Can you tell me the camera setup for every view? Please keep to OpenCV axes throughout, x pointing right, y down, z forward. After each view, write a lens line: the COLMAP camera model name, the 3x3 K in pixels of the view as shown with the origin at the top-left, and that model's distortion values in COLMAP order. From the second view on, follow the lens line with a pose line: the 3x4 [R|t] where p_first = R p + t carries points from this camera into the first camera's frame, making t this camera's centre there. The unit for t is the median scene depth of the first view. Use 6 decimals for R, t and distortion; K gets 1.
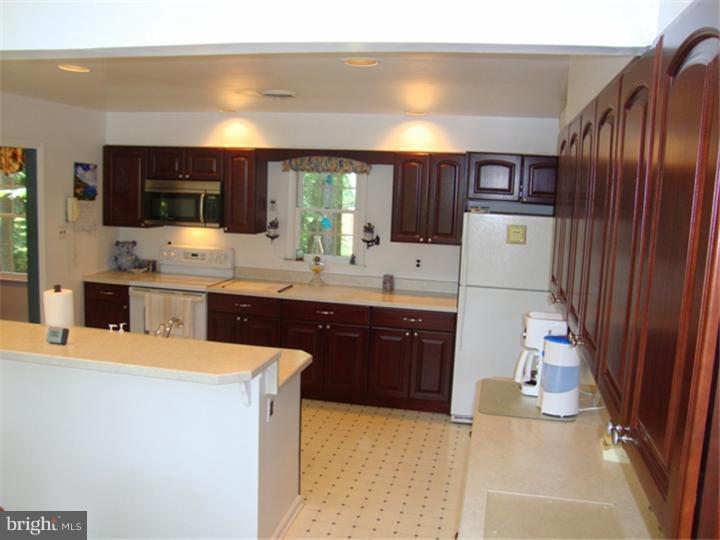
lens RADIAL K [[641.3, 0, 360.4], [0, 641.3, 266.2], [0, 0, 1]] dist [-0.200008, 0.215887]
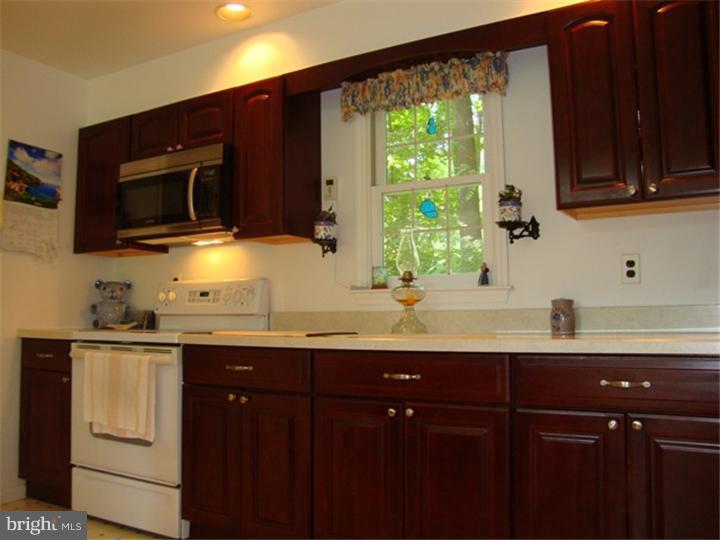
lens RADIAL K [[641.3, 0, 360.4], [0, 641.3, 266.2], [0, 0, 1]] dist [-0.200008, 0.215887]
pose [[0.946292, -0.072483, -0.315083, 0.049898], [0.002275, 0.976015, -0.217692, 0.085296], [0.323304, 0.205283, 0.923760, 0.551625]]
